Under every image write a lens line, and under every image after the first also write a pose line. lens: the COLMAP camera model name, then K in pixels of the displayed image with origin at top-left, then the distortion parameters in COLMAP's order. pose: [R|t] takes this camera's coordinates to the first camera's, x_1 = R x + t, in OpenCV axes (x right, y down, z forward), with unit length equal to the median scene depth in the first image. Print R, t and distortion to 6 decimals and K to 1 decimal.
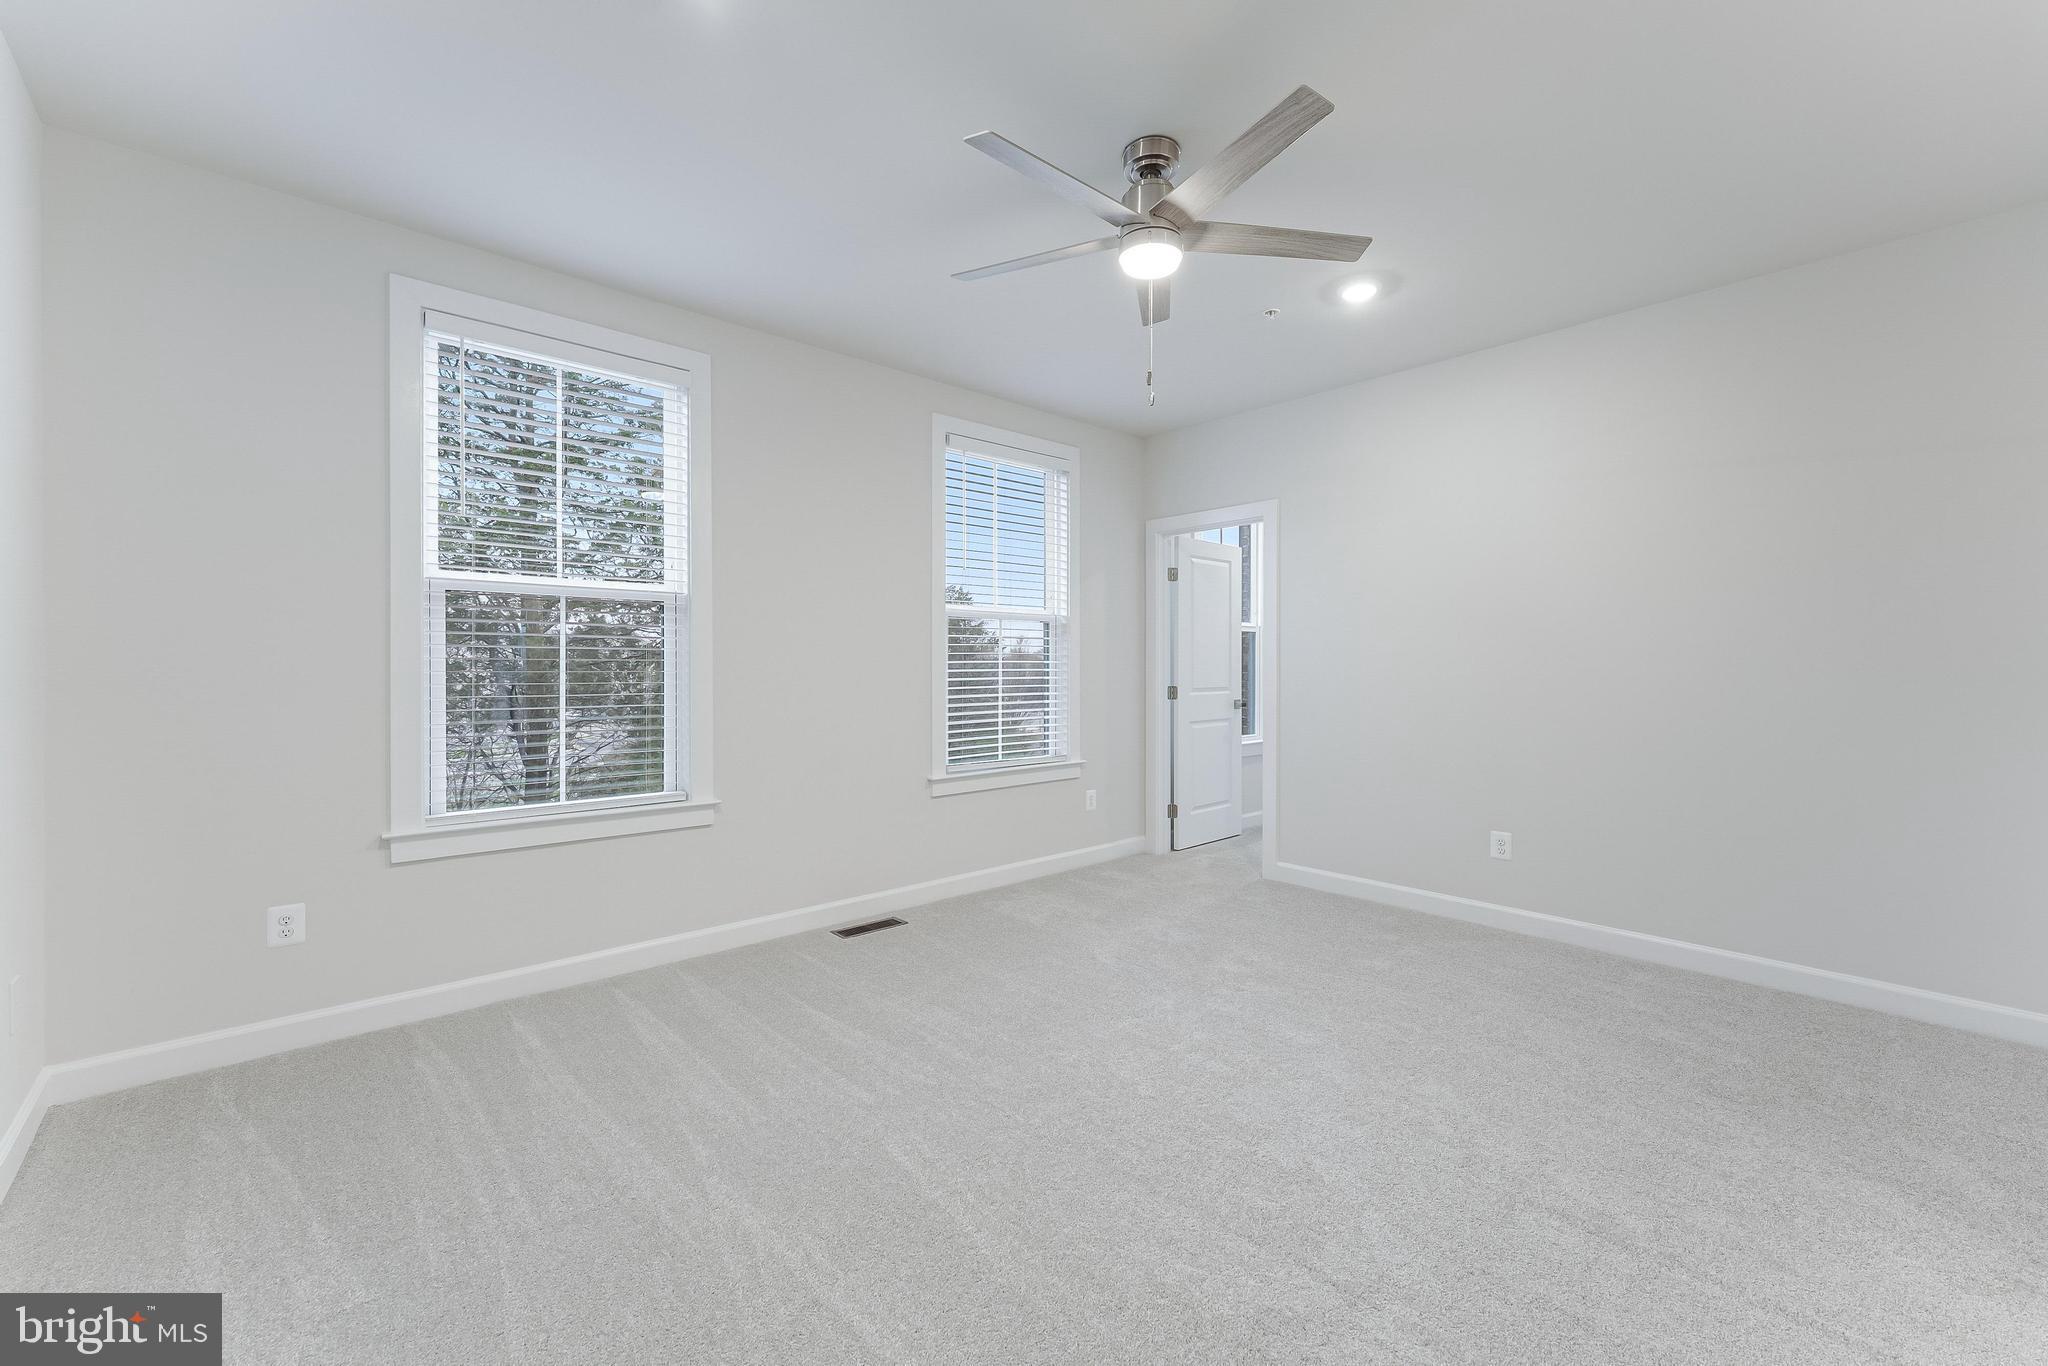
lens RADIAL K [[822.7, 0, 1018.6], [0, 822.7, 679.5], [0, 0, 1]] dist [-0.000787, 0.000553]
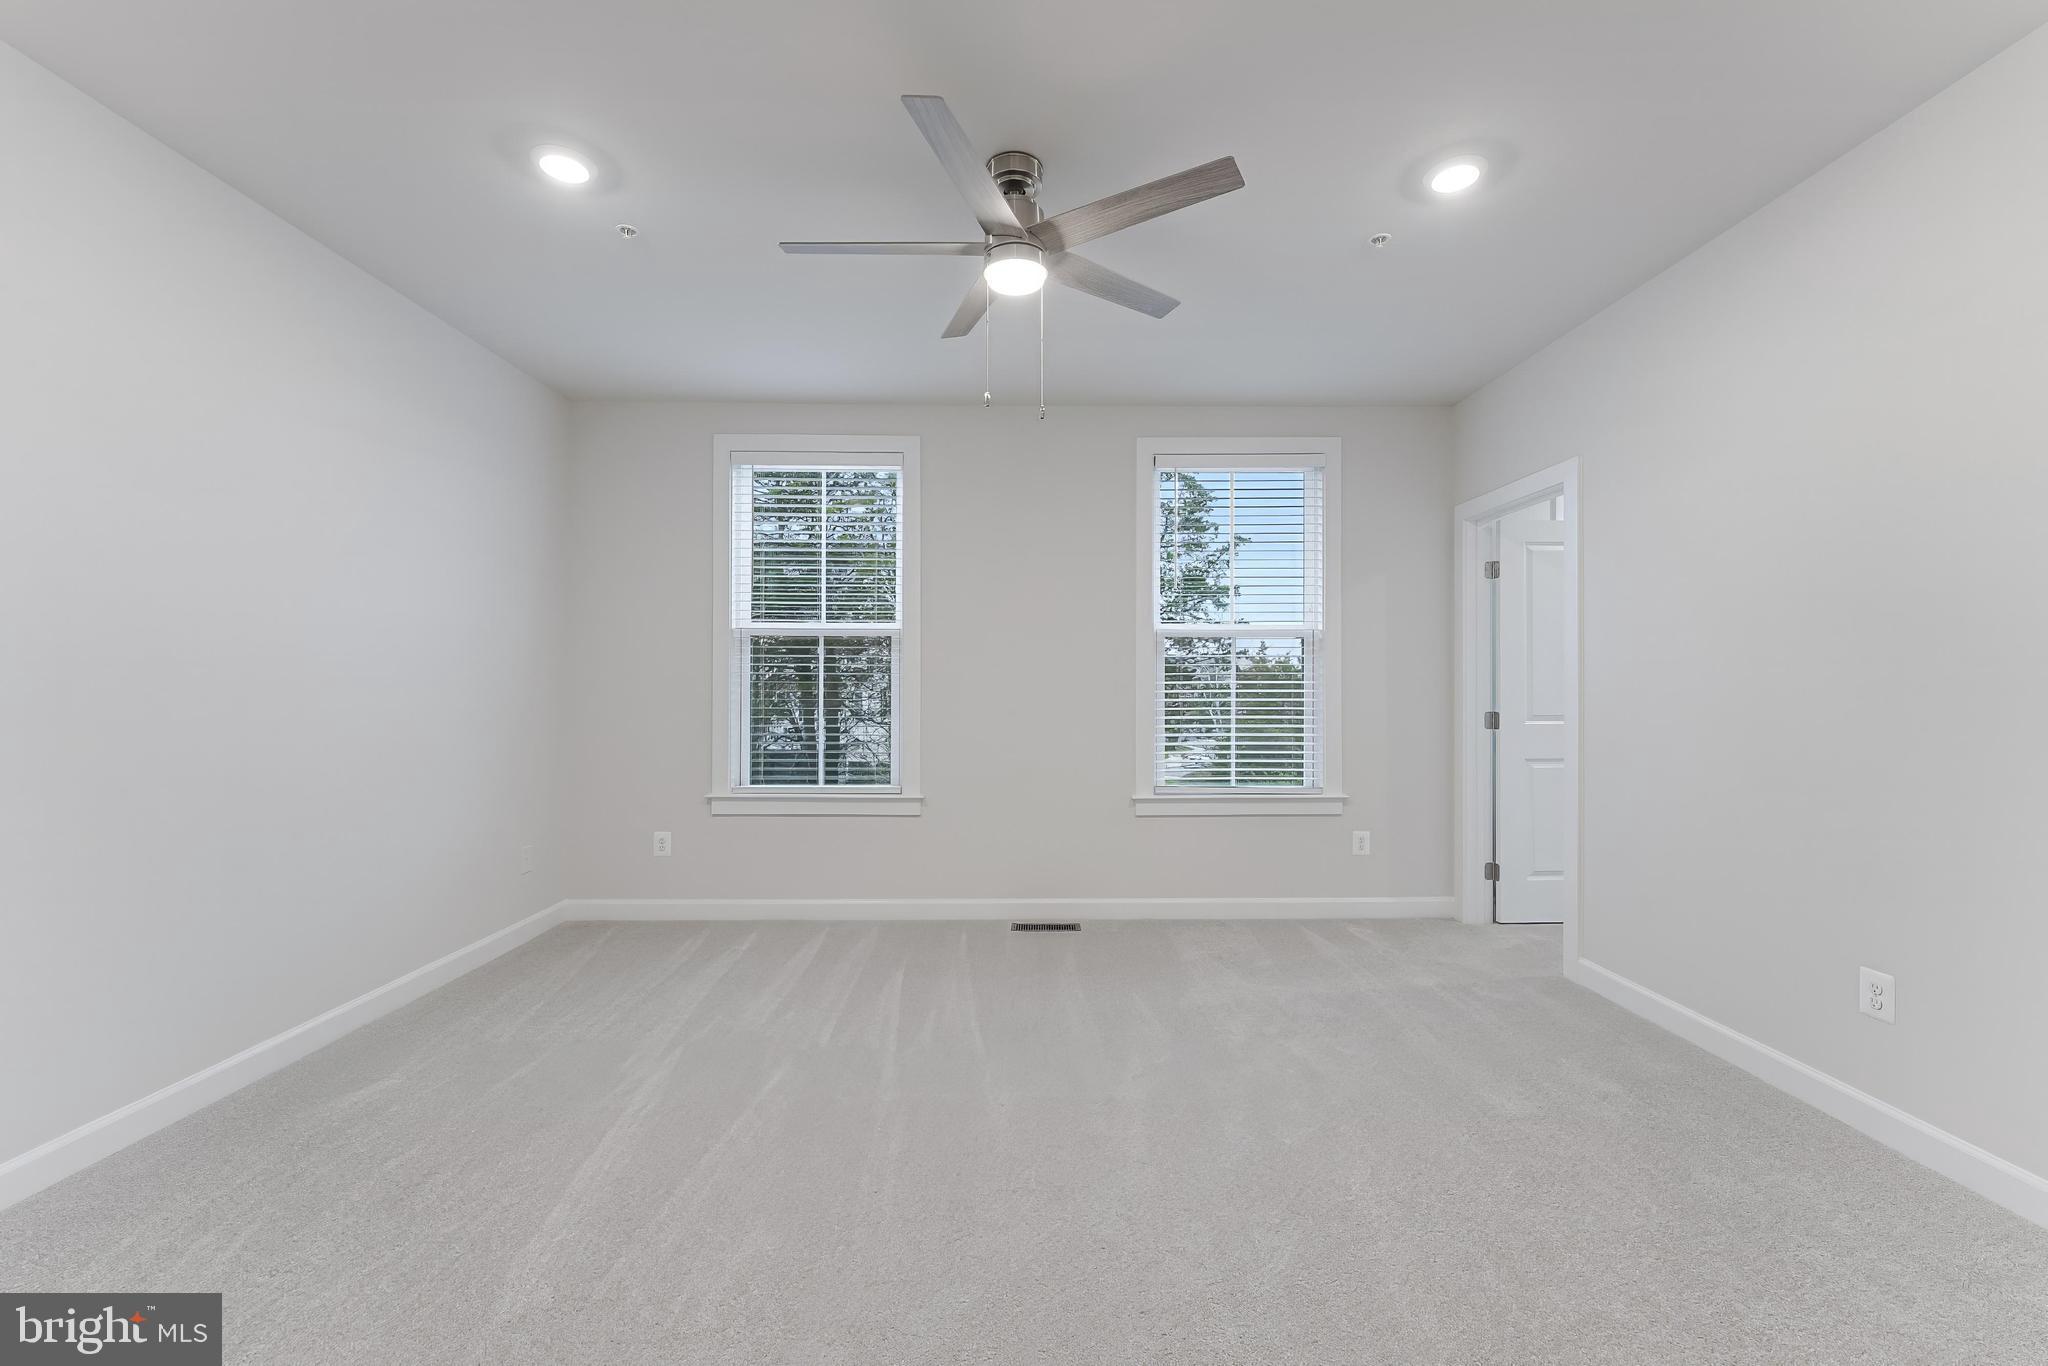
lens RADIAL K [[822.7, 0, 1045.6], [0, 822.7, 688.8], [0, 0, 1]] dist [-0.000787, 0.000553]
pose [[0.751501, -0.001283, -0.659731, 0.515682], [-0.010251, 0.999855, -0.013621, 0.001653], [0.659653, 0.016999, 0.751378, 0.174136]]
